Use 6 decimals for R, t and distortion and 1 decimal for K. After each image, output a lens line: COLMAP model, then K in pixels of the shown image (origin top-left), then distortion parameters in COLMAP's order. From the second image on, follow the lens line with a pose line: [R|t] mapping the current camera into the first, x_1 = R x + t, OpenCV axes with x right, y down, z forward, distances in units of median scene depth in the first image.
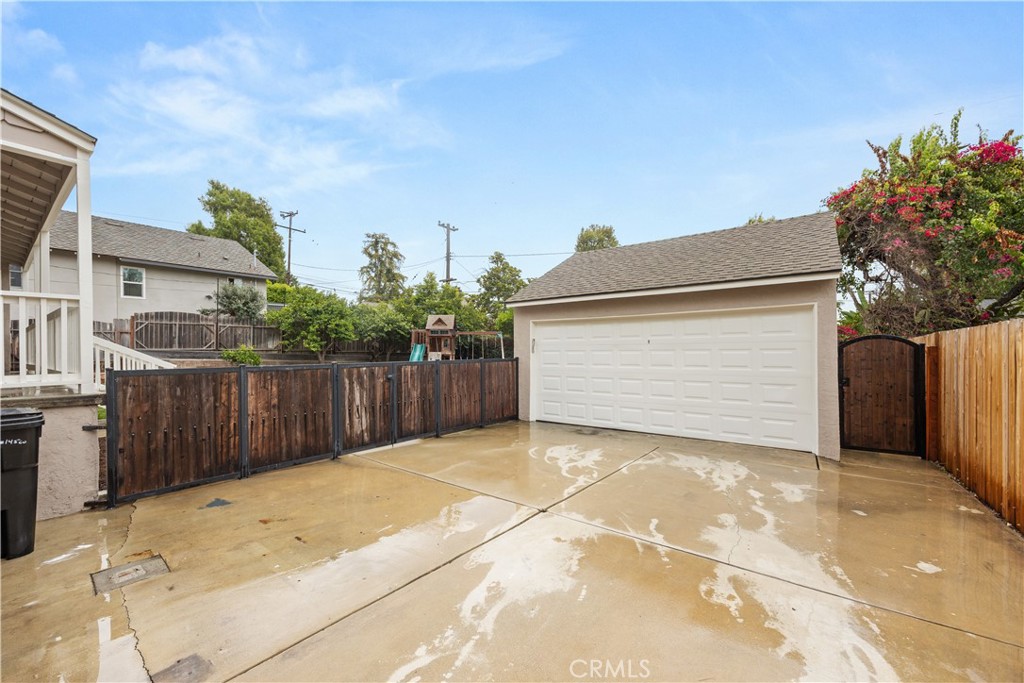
lens RADIAL K [[423.2, 0, 495.3], [0, 423.2, 346.4], [0, 0, 1]] dist [-0.000334, 0.000736]
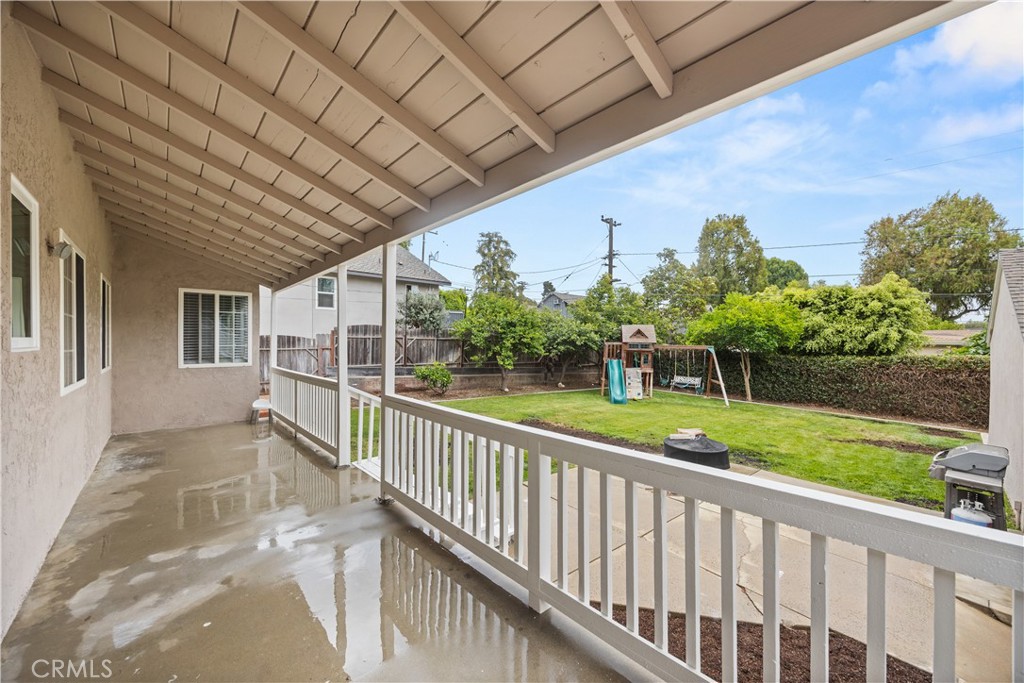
lens RADIAL K [[423.2, 0, 514.9], [0, 423.2, 341.0], [0, 0, 1]] dist [-0.000334, 0.000736]
pose [[0.981593, 0.011961, -0.190608, -0.140954], [-0.012670, 0.999917, -0.002501, -0.025208], [0.190562, 0.004870, 0.981663, 0.082081]]
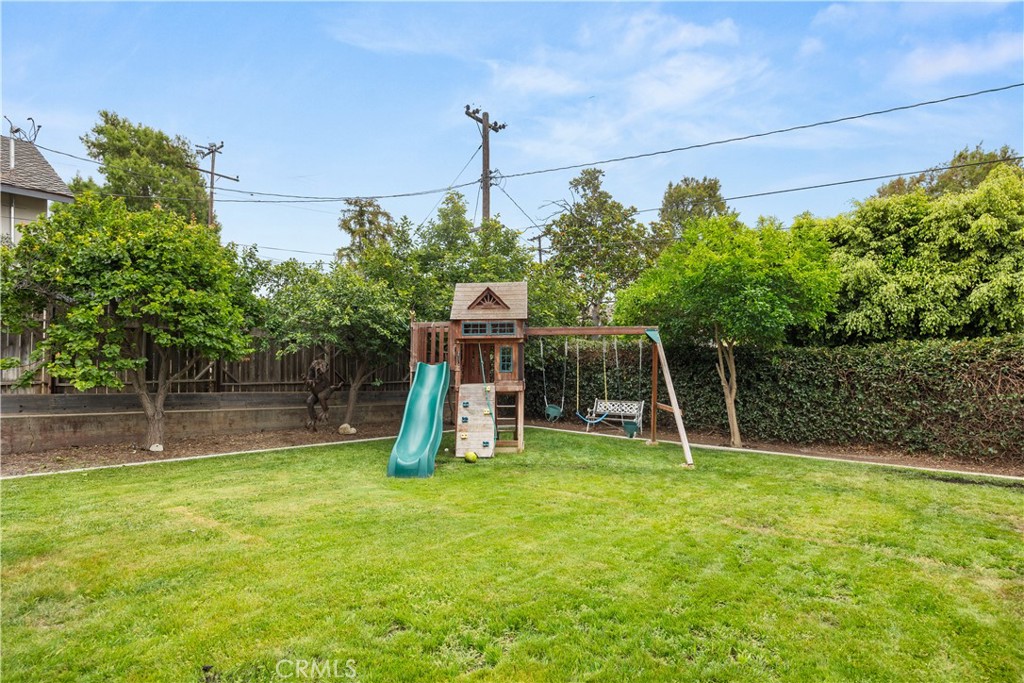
lens RADIAL K [[602.0, 0, 511.7], [0, 602.0, 346.0], [0, 0, 1]] dist [-0.017500, -0.002391]
pose [[0.999308, -0.013874, -0.034517, -0.062958], [0.012822, 0.999452, -0.030502, -0.002123], [0.034921, 0.030039, 0.998939, 0.329403]]
